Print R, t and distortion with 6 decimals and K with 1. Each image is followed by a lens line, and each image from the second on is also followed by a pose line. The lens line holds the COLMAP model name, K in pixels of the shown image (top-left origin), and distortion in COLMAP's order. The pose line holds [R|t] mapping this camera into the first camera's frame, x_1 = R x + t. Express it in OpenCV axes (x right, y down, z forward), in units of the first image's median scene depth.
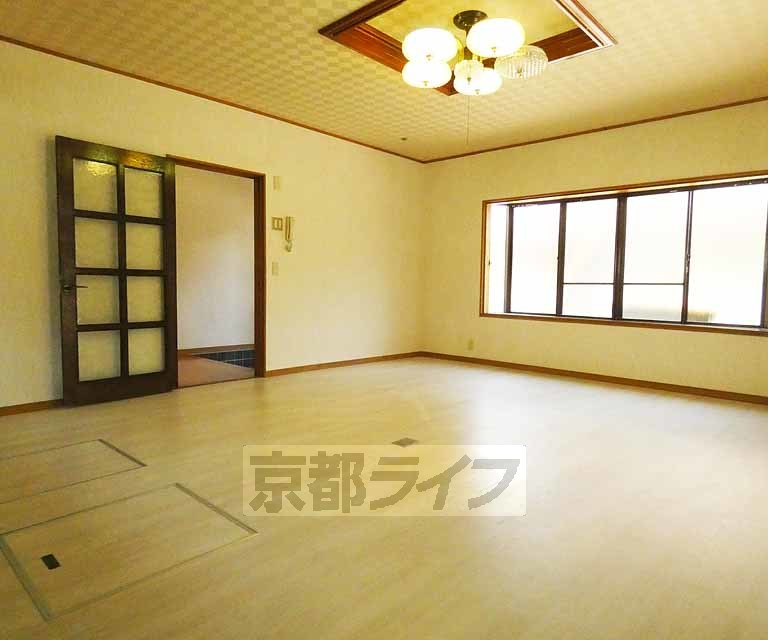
lens RADIAL K [[511.3, 0, 380.4], [0, 511.3, 321.5], [0, 0, 1]] dist [0.002102, 0.000934]
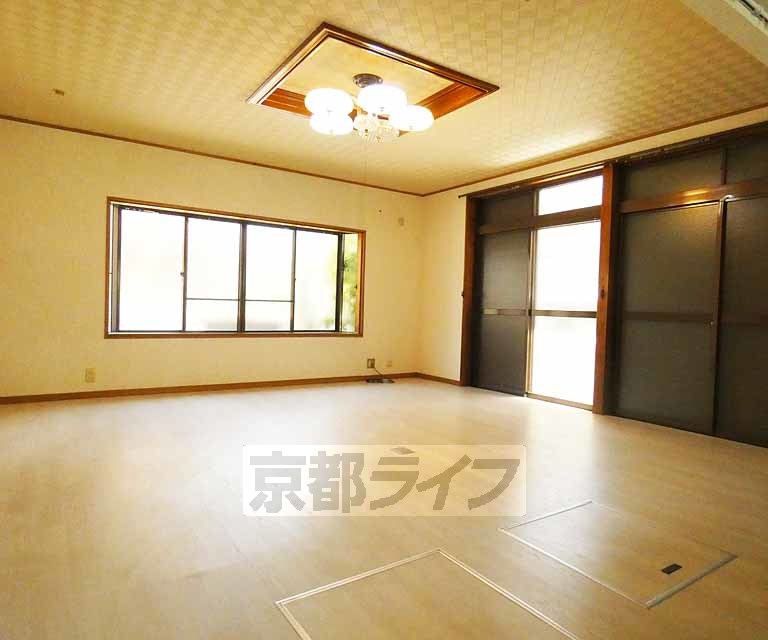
lens RADIAL K [[511.3, 0, 382.0], [0, 511.3, 319.3], [0, 0, 1]] dist [0.002102, 0.000934]
pose [[0.224196, -0.031676, 0.974029, -0.578402], [0.050083, 0.998525, 0.020945, -0.040979], [-0.973256, 0.044086, 0.225452, 0.465328]]
